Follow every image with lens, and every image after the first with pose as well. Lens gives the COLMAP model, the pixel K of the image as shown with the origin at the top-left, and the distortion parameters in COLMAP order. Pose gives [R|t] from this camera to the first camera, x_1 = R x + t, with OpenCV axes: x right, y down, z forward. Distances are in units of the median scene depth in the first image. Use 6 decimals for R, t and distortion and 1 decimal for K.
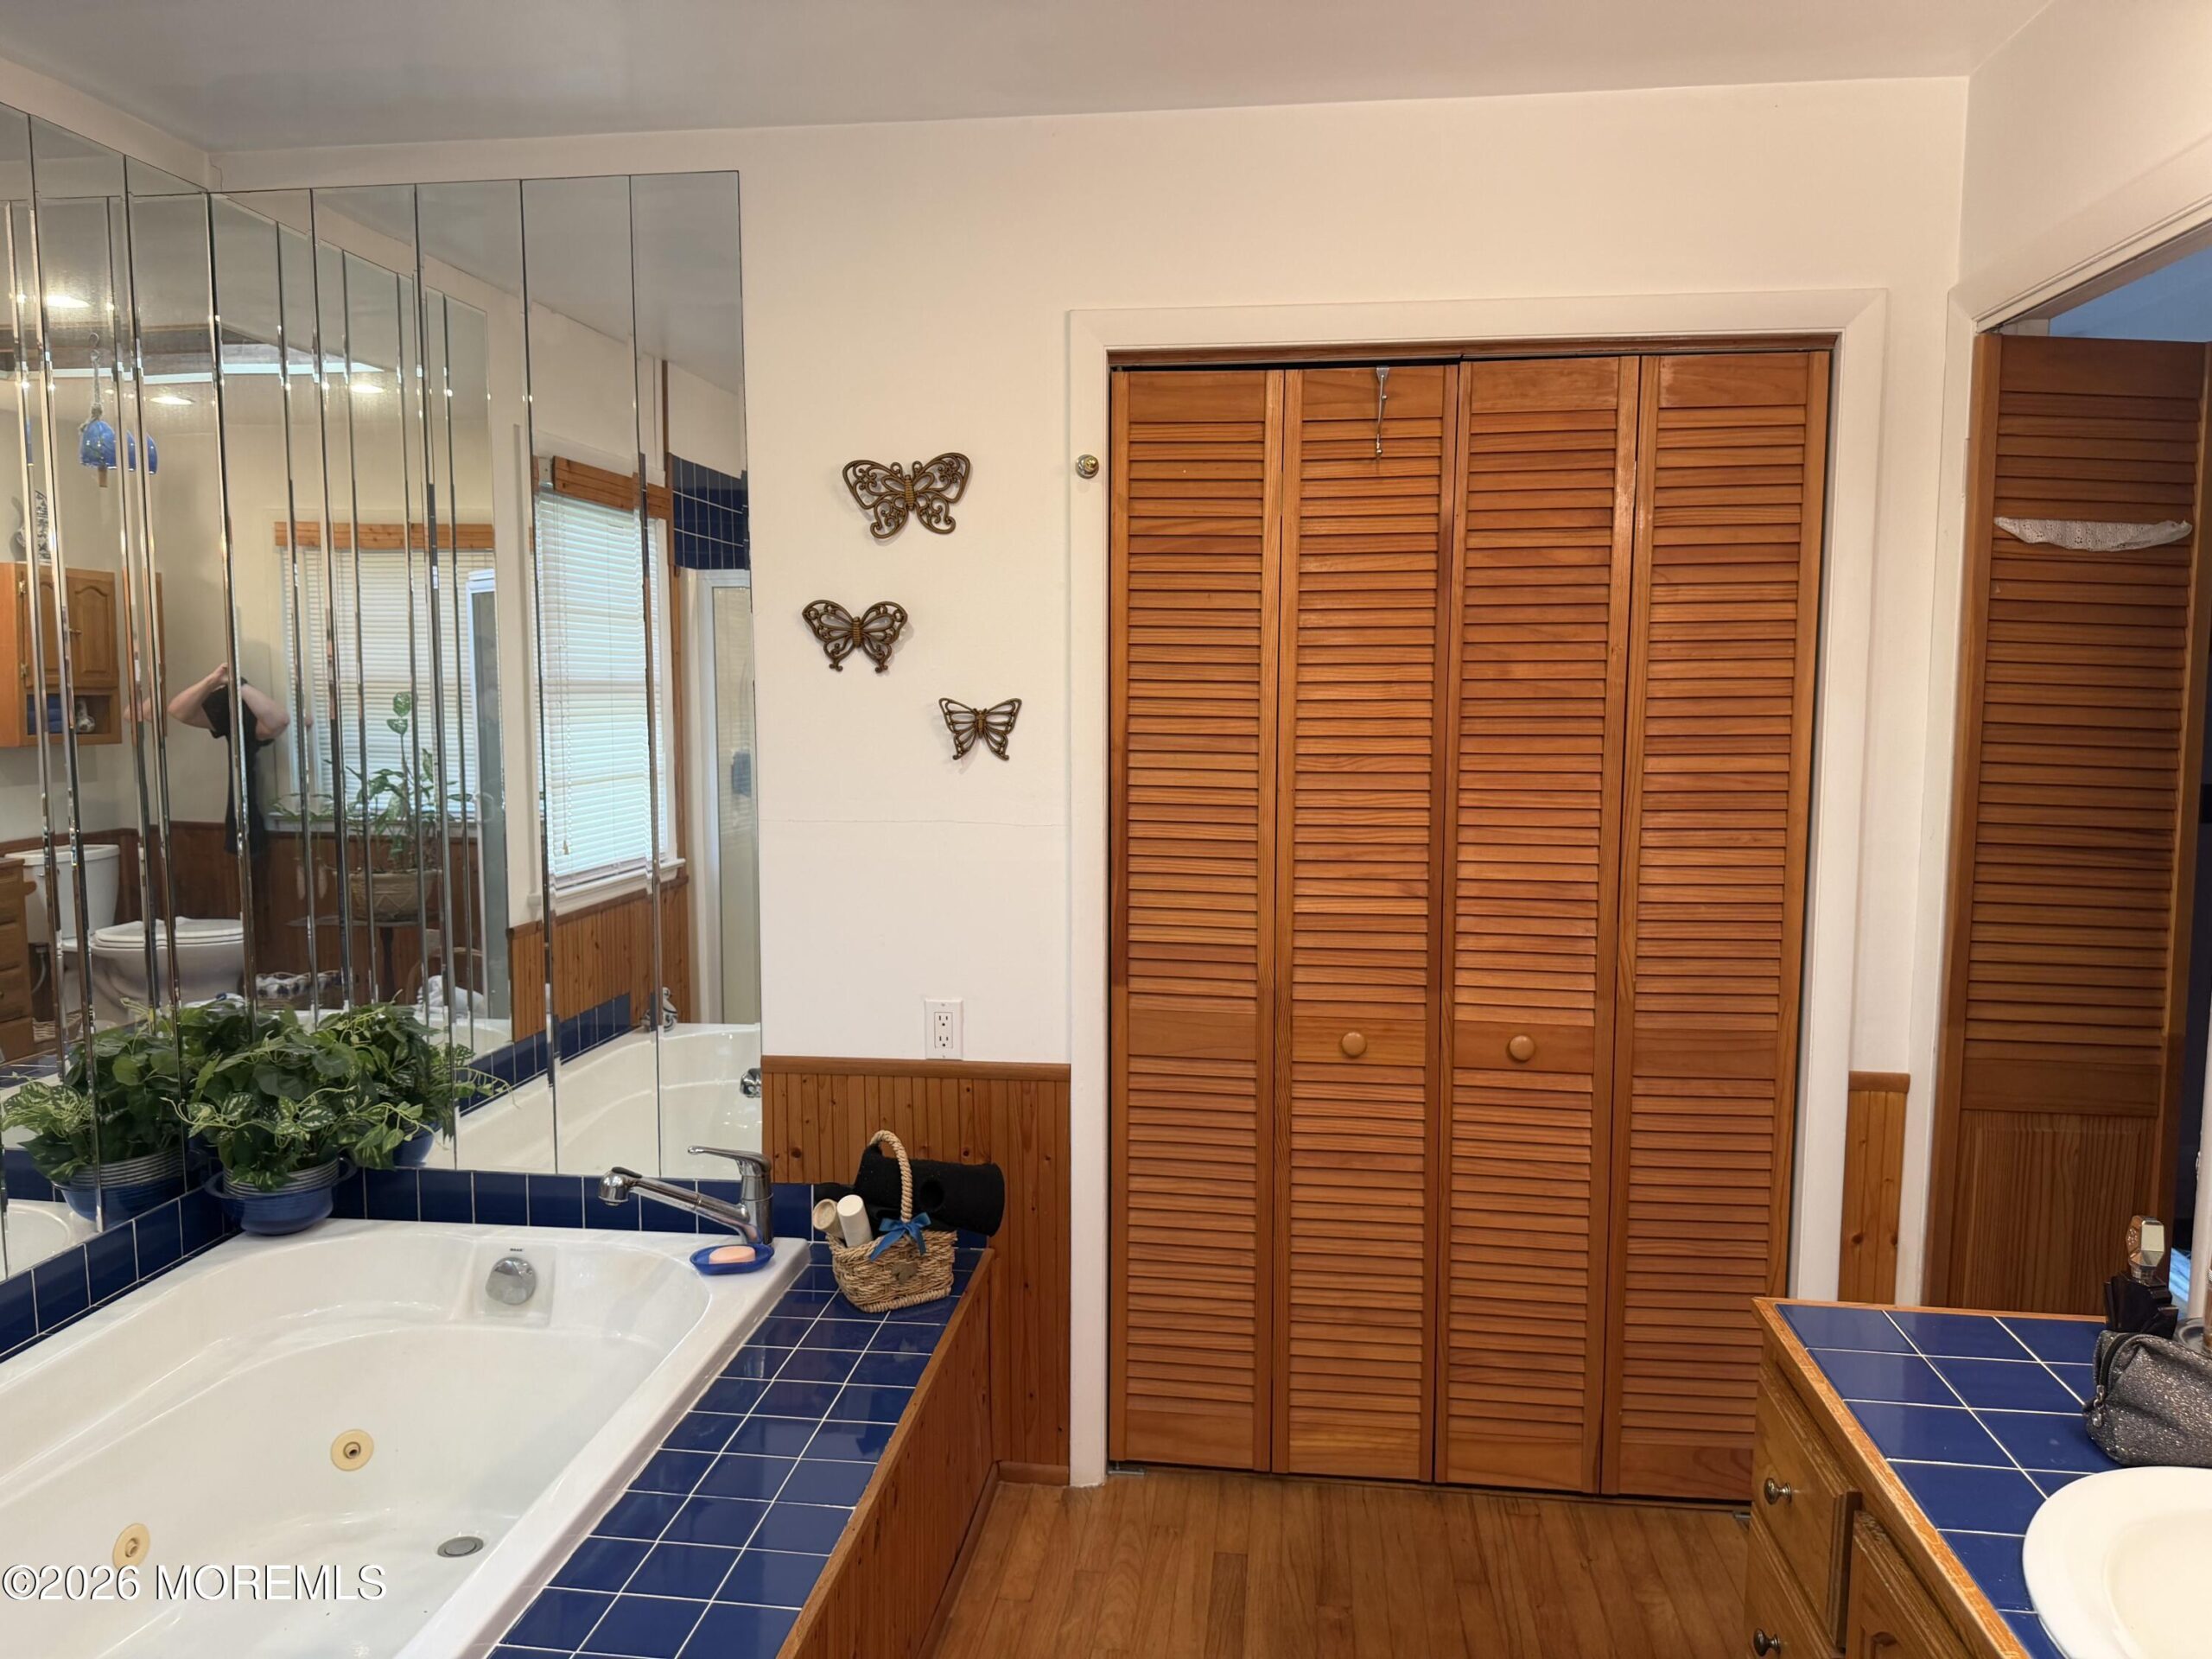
lens RADIAL K [[1548.8, 0, 1098.3], [0, 1548.8, 826.1], [0, 0, 1]] dist [0.011958, -0.020658]
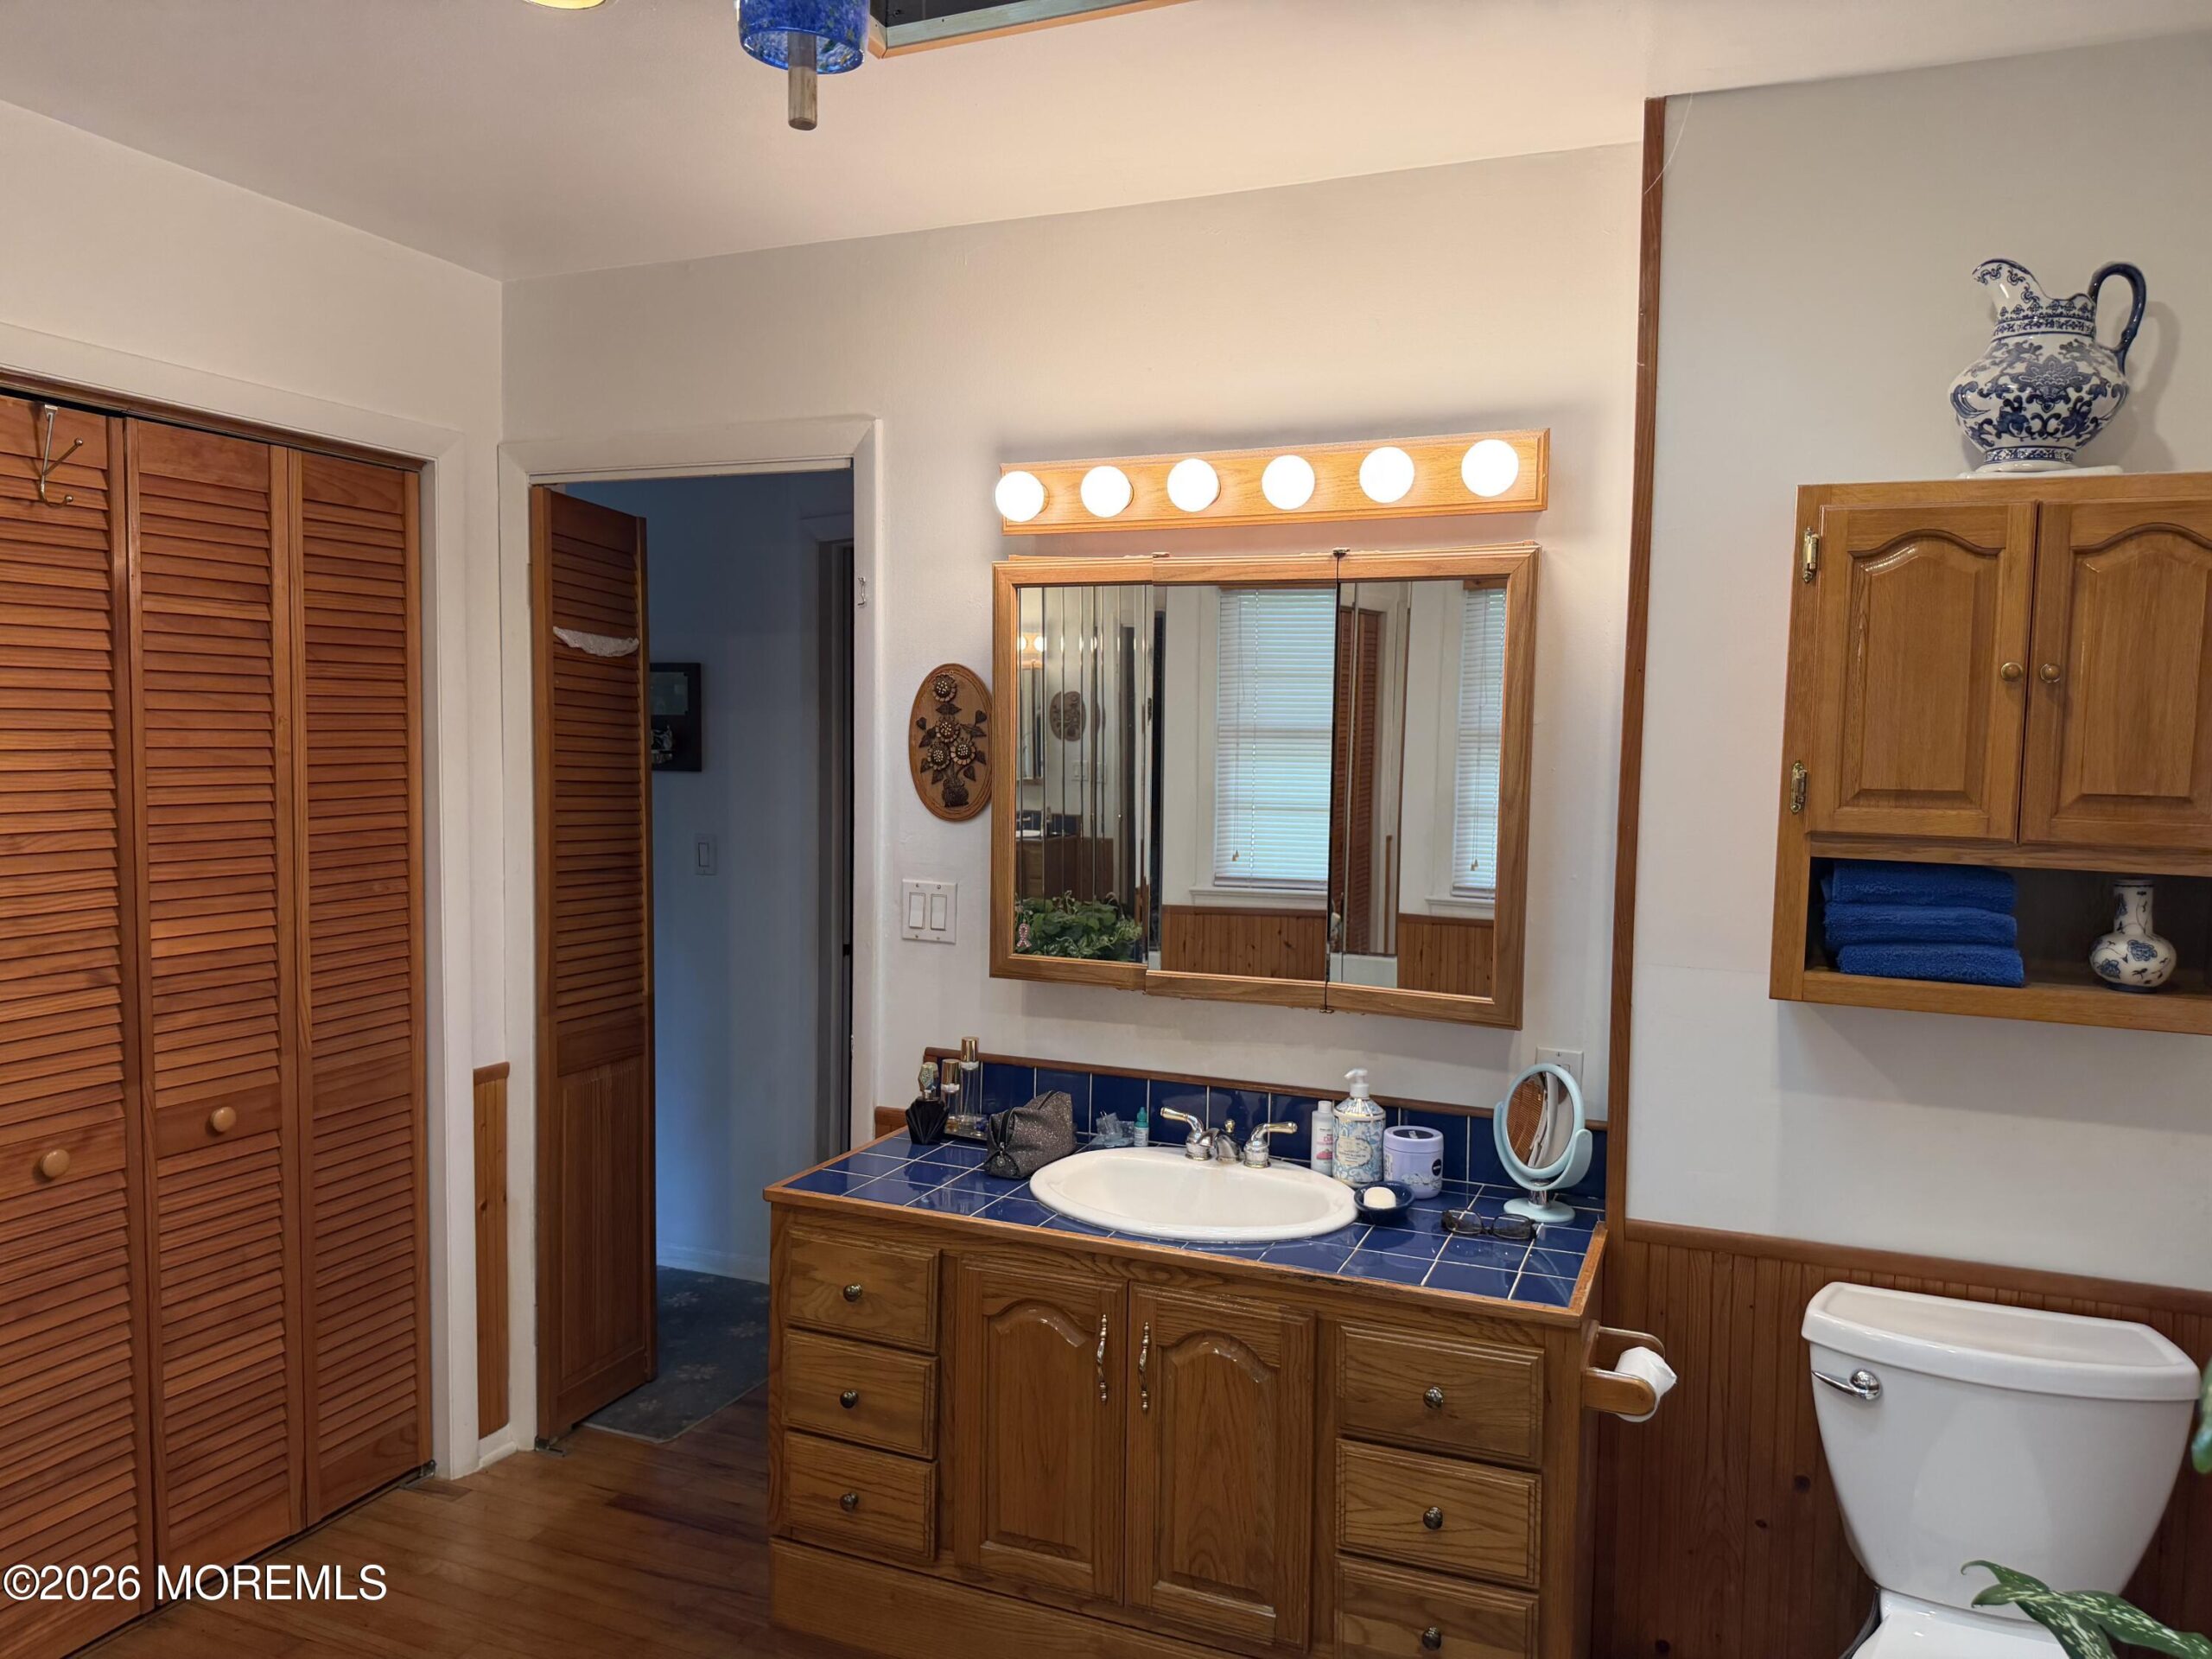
lens RADIAL K [[1548.8, 0, 1103.3], [0, 1548.8, 836.9], [0, 0, 1]] dist [0.011958, -0.020658]
pose [[0.255471, -0.059939, 0.964957, -0.540513], [0.079266, 0.996015, 0.040883, -0.033322], [-0.963562, 0.066043, 0.259204, 0.194328]]
